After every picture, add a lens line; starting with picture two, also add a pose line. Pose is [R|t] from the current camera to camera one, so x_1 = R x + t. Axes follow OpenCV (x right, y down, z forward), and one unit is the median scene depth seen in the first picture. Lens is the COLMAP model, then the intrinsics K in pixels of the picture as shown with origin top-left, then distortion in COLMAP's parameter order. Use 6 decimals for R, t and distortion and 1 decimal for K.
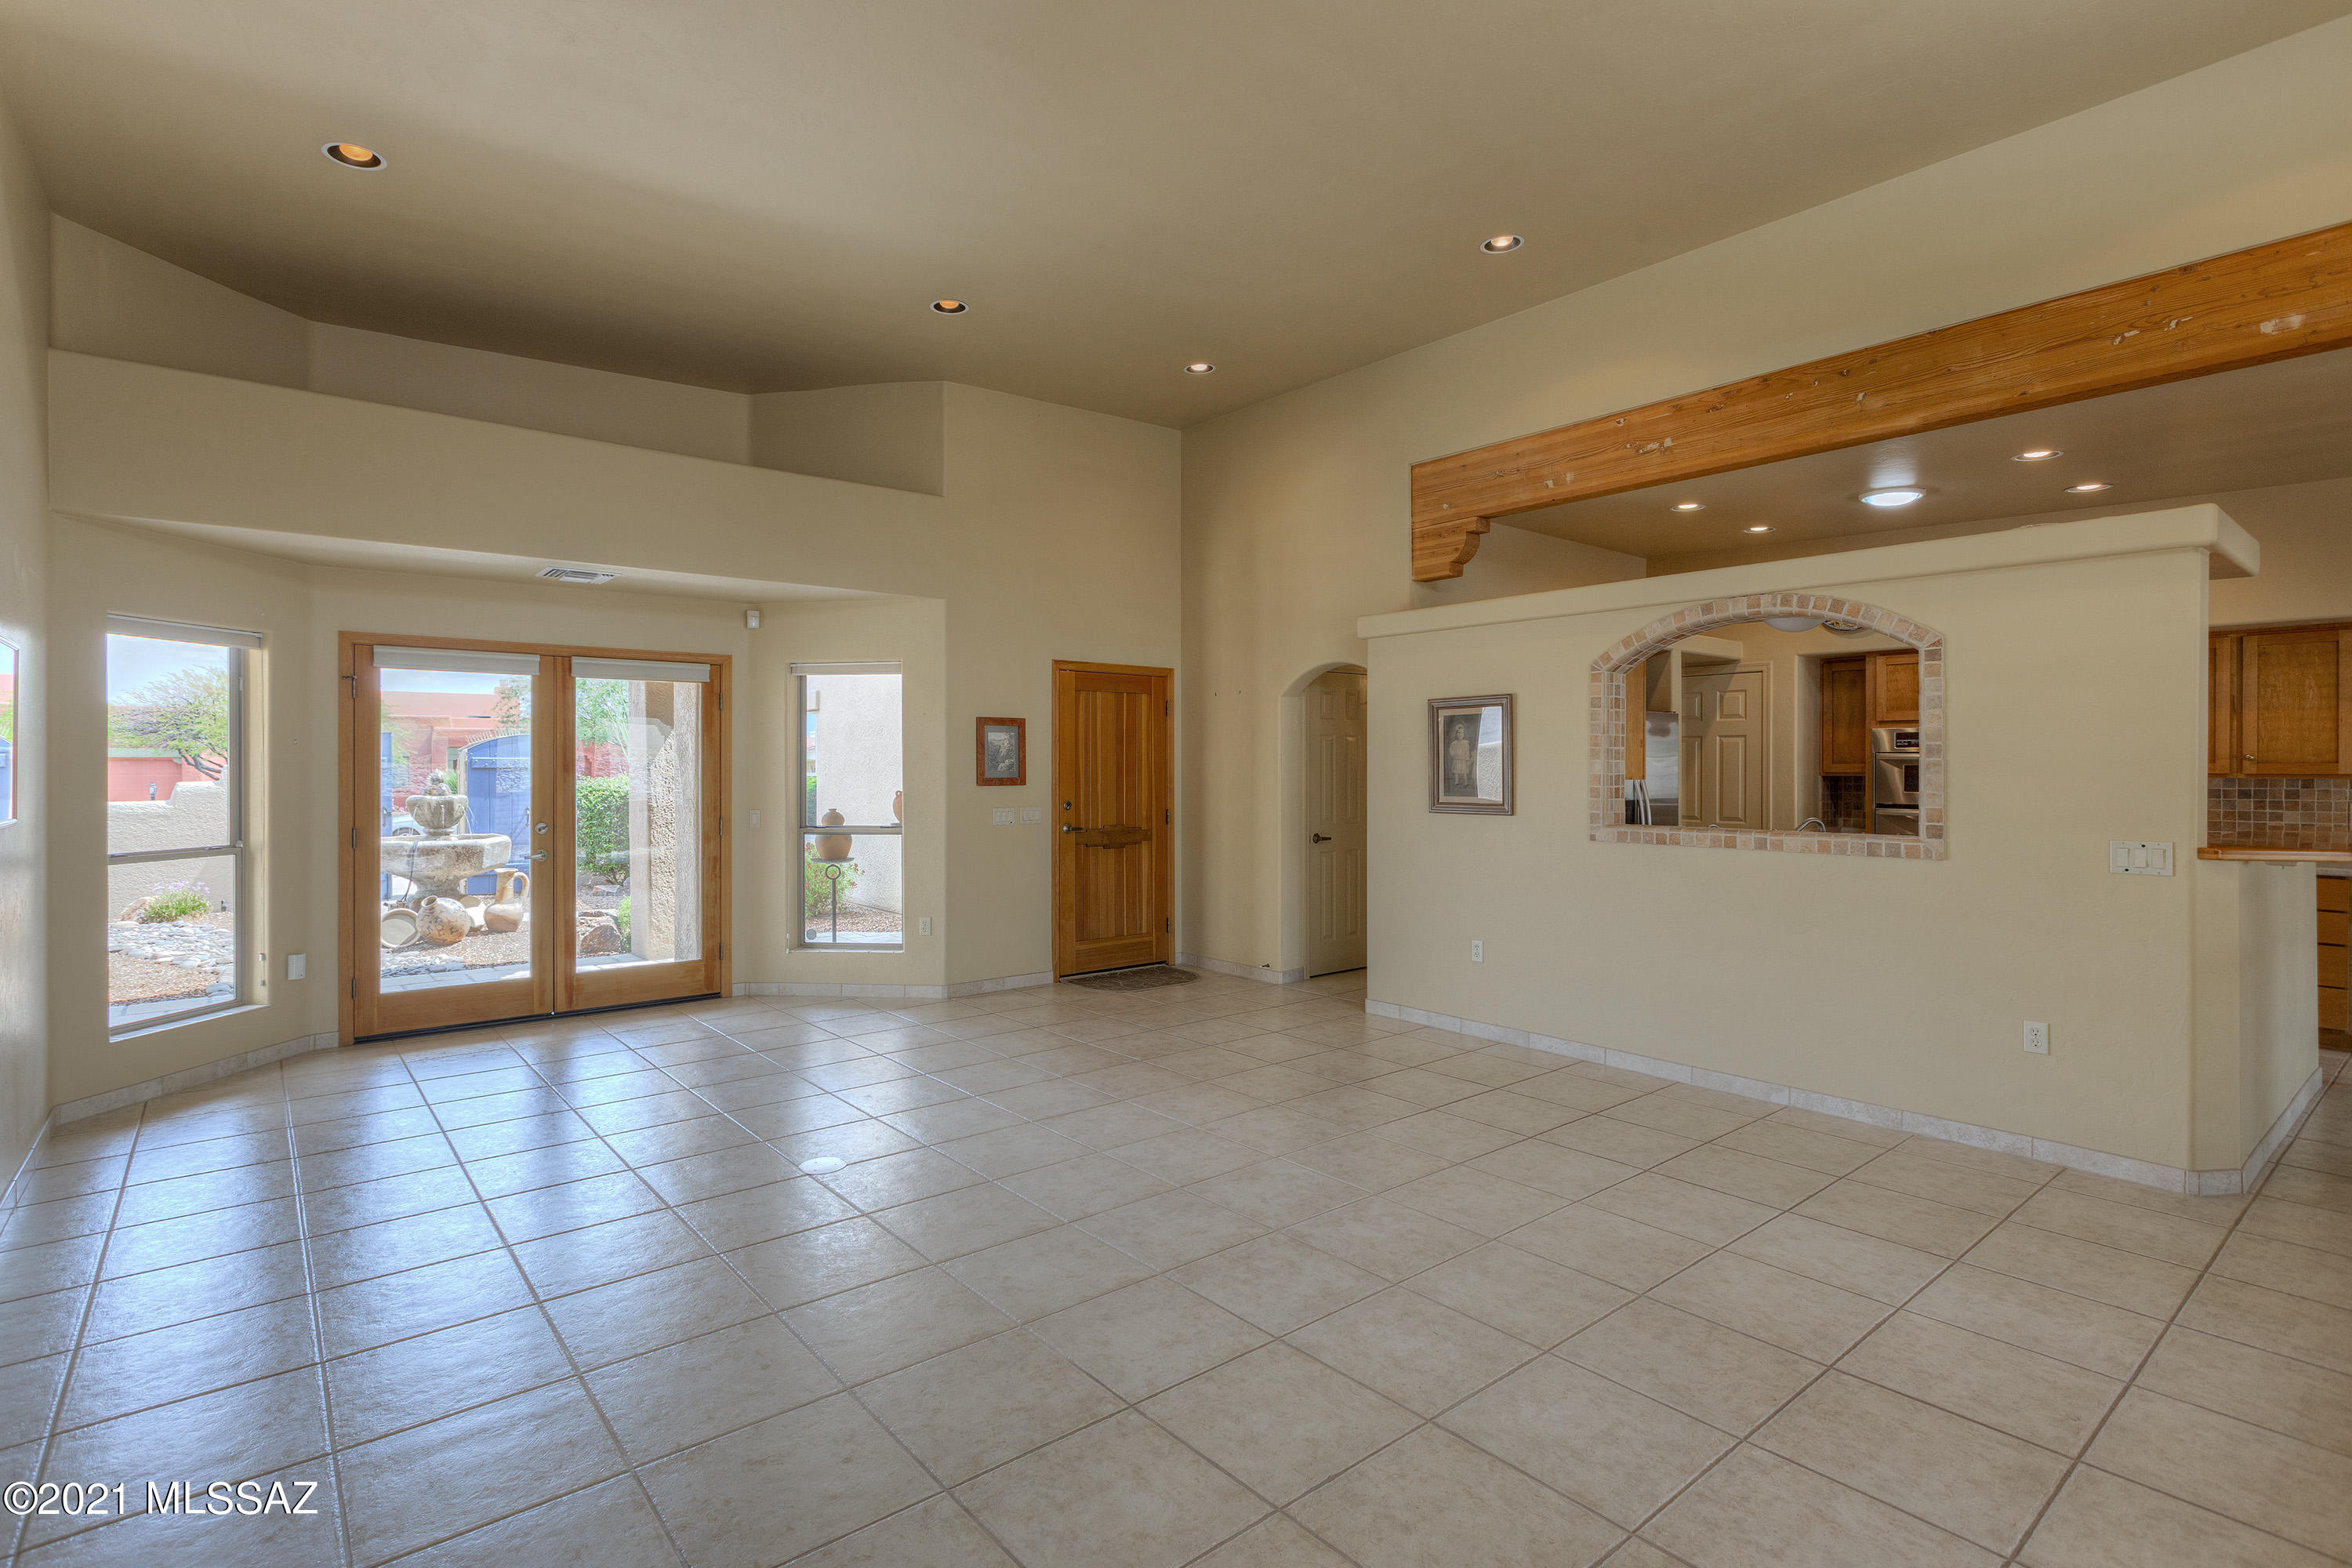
lens RADIAL K [[1118.2, 0, 1159.9], [0, 1118.2, 774.2], [0, 0, 1]] dist [0.002520, 0.001022]
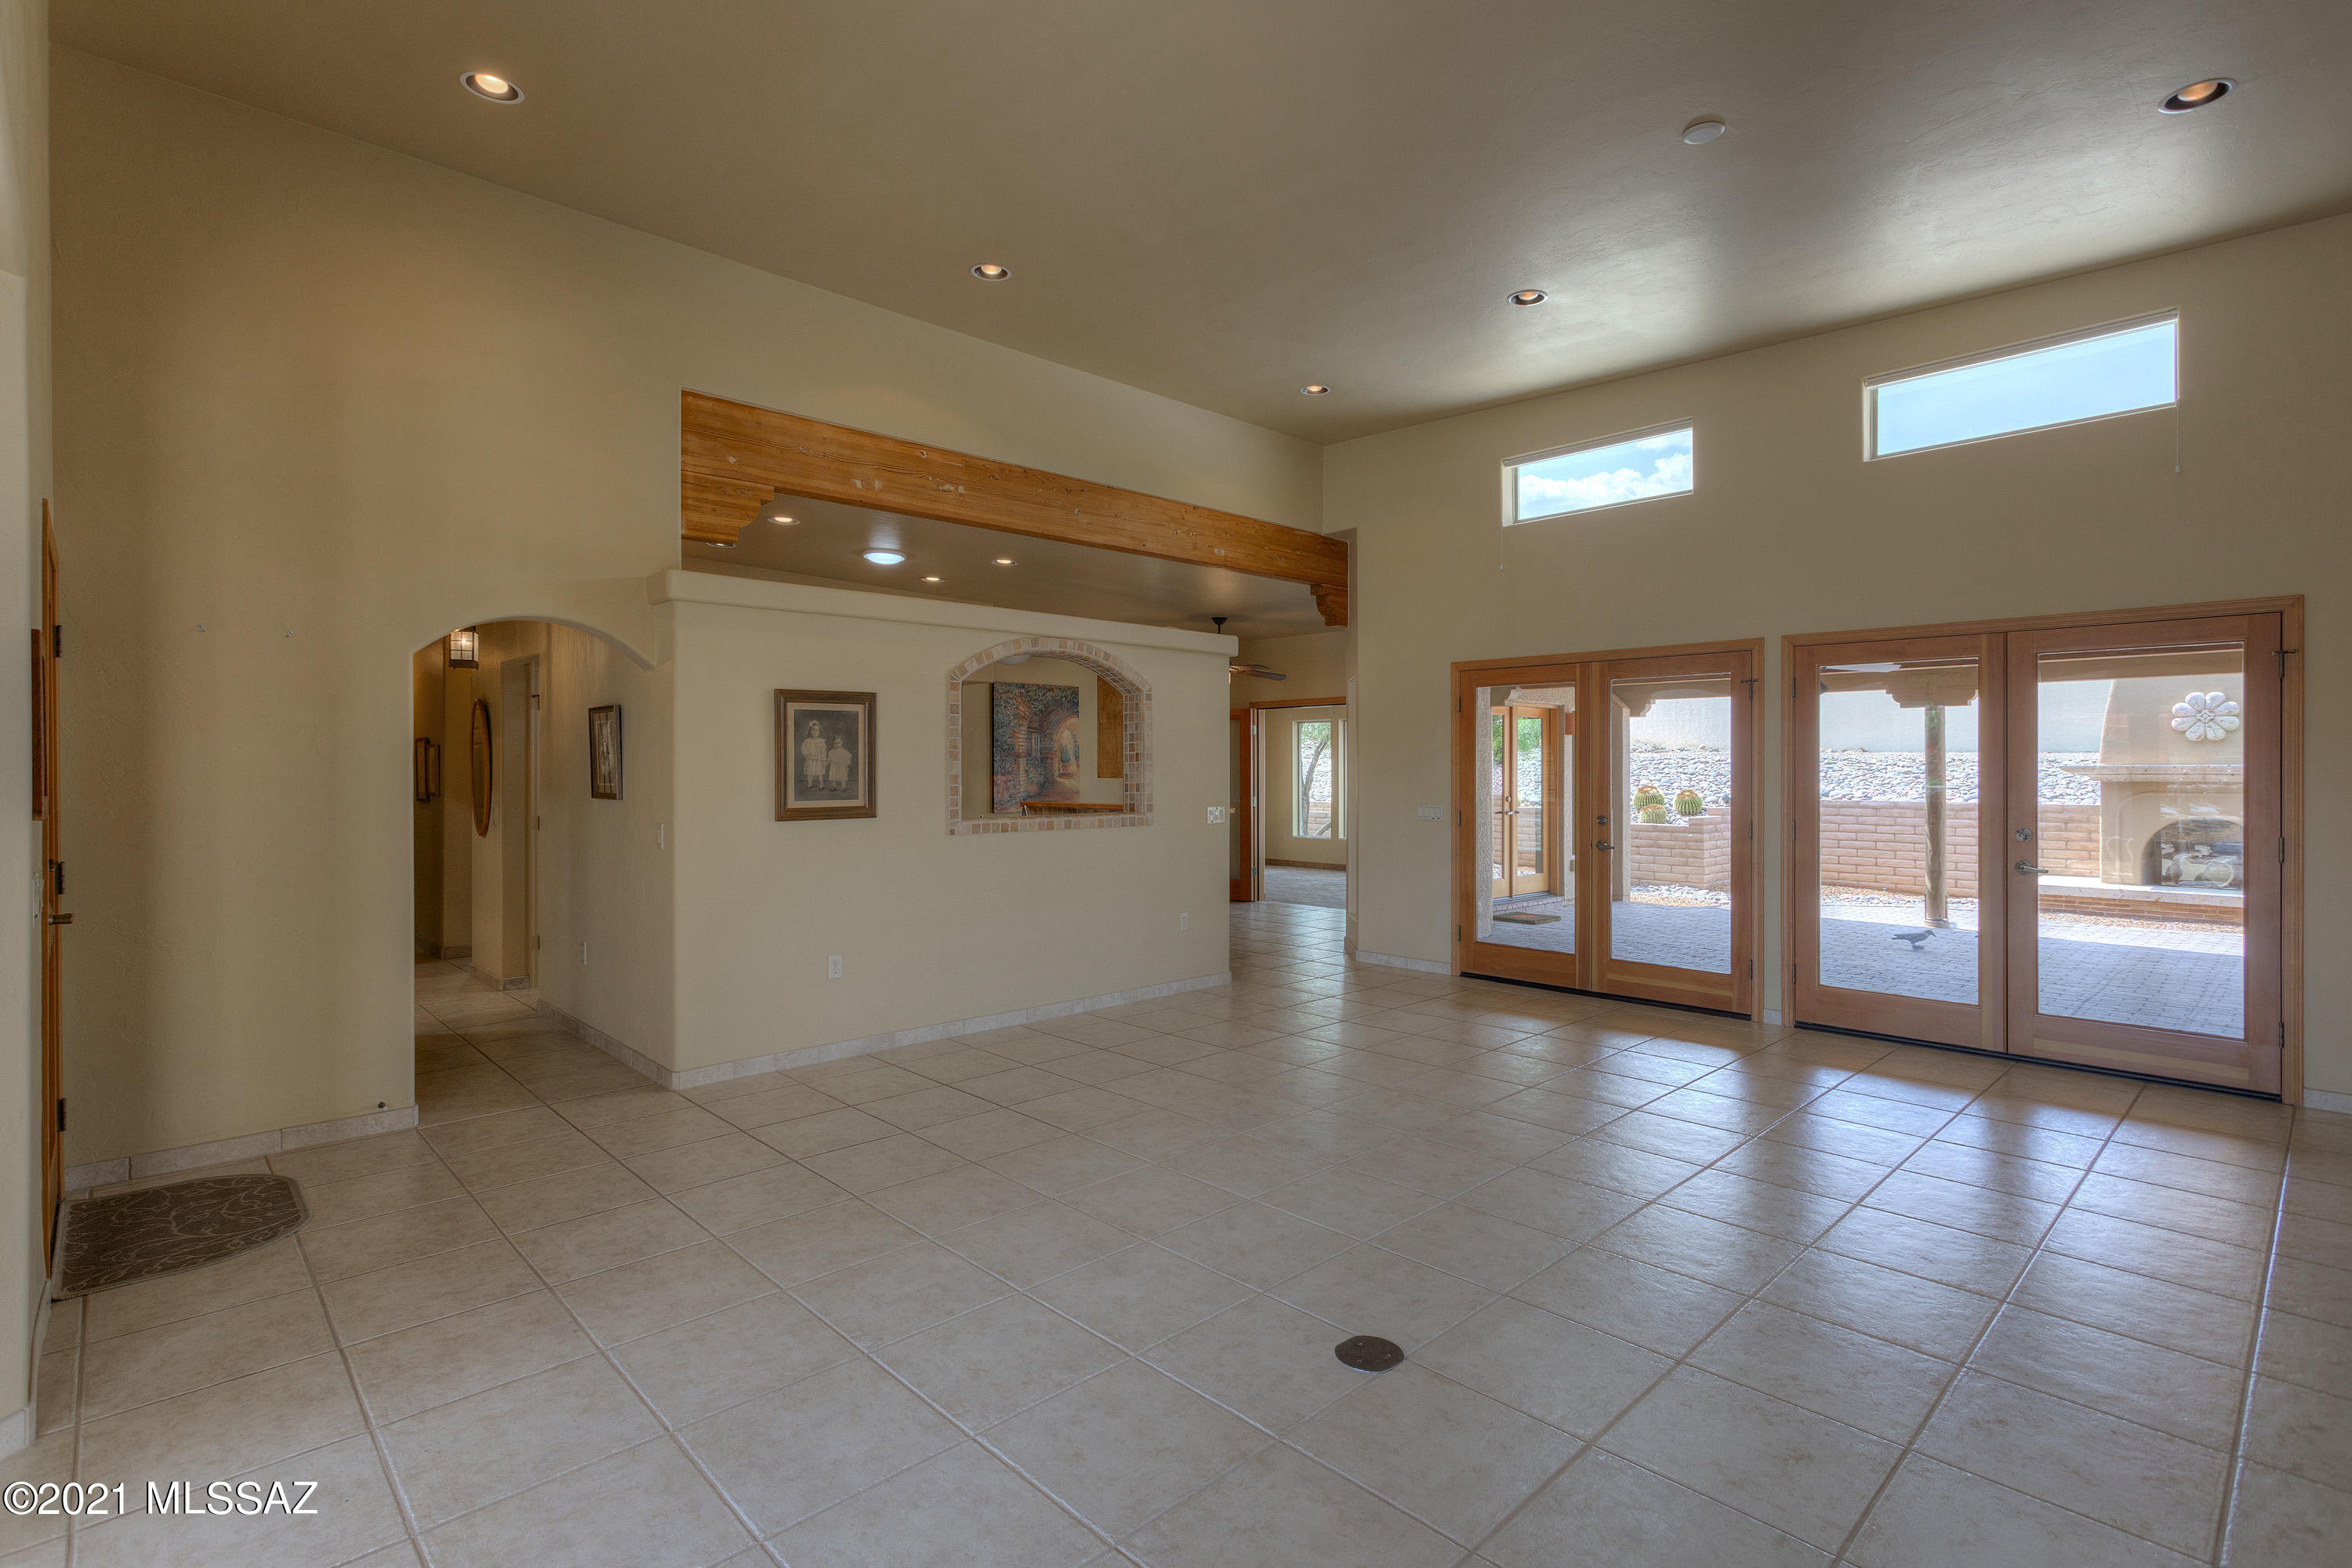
lens RADIAL K [[1118.2, 0, 1175.9], [0, 1118.2, 765.1], [0, 0, 1]] dist [0.002520, 0.001022]
pose [[-0.070051, 0.003711, 0.997536, -0.722746], [0.010504, 0.999940, -0.002983, -0.003026], [-0.997488, 0.010269, -0.070086, 0.858467]]
